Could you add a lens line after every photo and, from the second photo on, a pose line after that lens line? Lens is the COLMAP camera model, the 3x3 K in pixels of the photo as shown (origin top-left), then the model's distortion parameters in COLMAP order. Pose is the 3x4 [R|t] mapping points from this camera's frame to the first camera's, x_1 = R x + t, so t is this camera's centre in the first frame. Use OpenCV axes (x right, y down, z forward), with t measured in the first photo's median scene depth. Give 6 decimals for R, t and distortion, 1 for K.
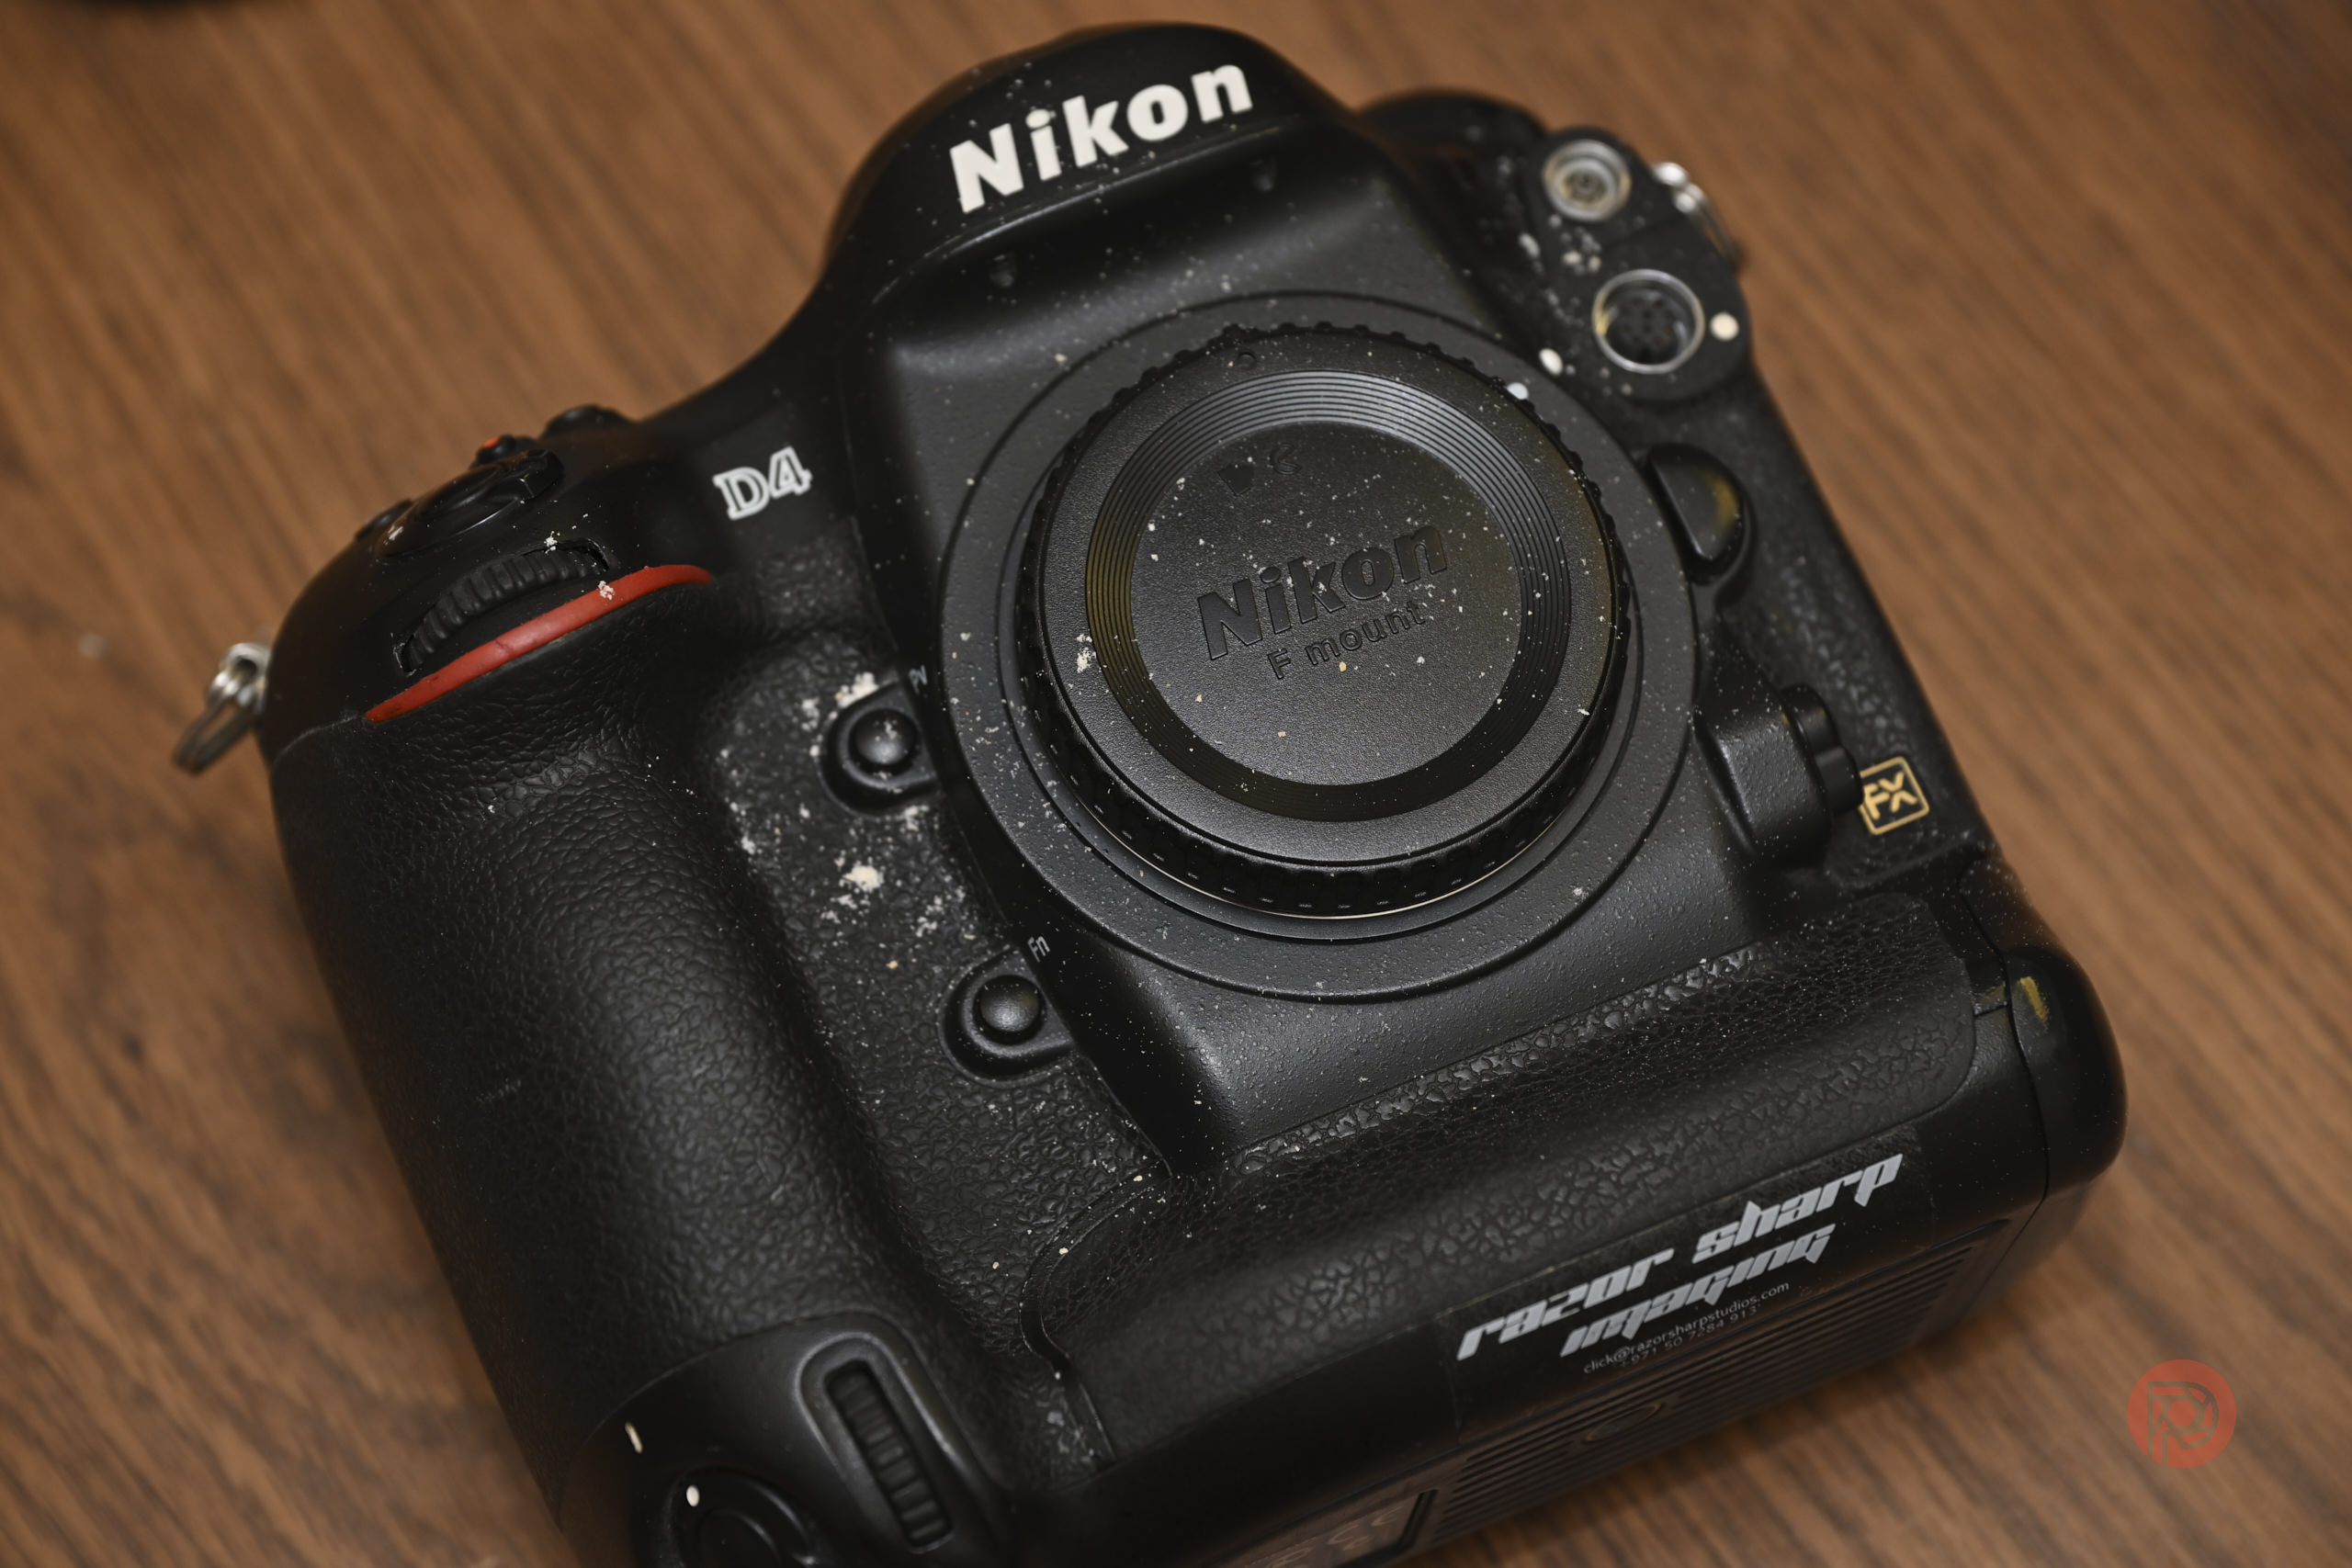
lens RADIAL K [[7039.3, 0, 1176.0], [0, 7039.3, 784.0], [0, 0, 1]] dist [0.085948, 0.274482]
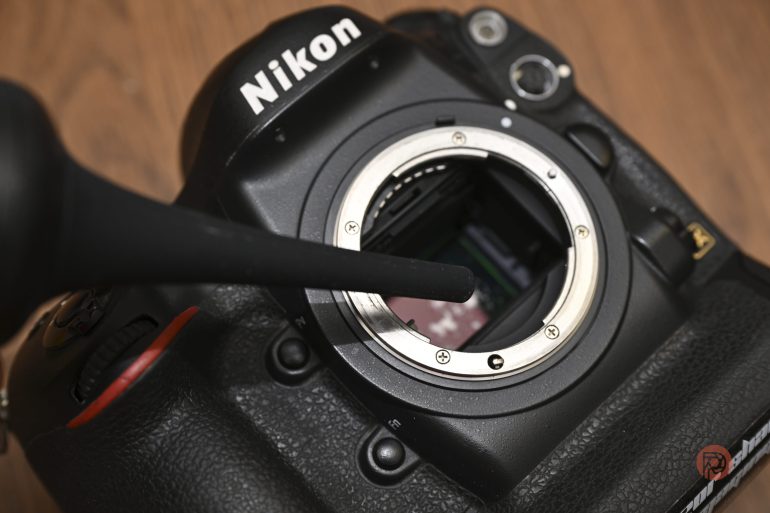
lens RADIAL K [[1376.9, 0, 385.0], [0, 1376.9, 256.5], [0, 0, 1]] dist [0.012015, -0.071382]
pose [[0.940577, -0.299375, 0.160277, -0.074241], [0.290758, 0.953828, 0.075314, -0.059071], [-0.175424, -0.024237, 0.984195, 0.562766]]
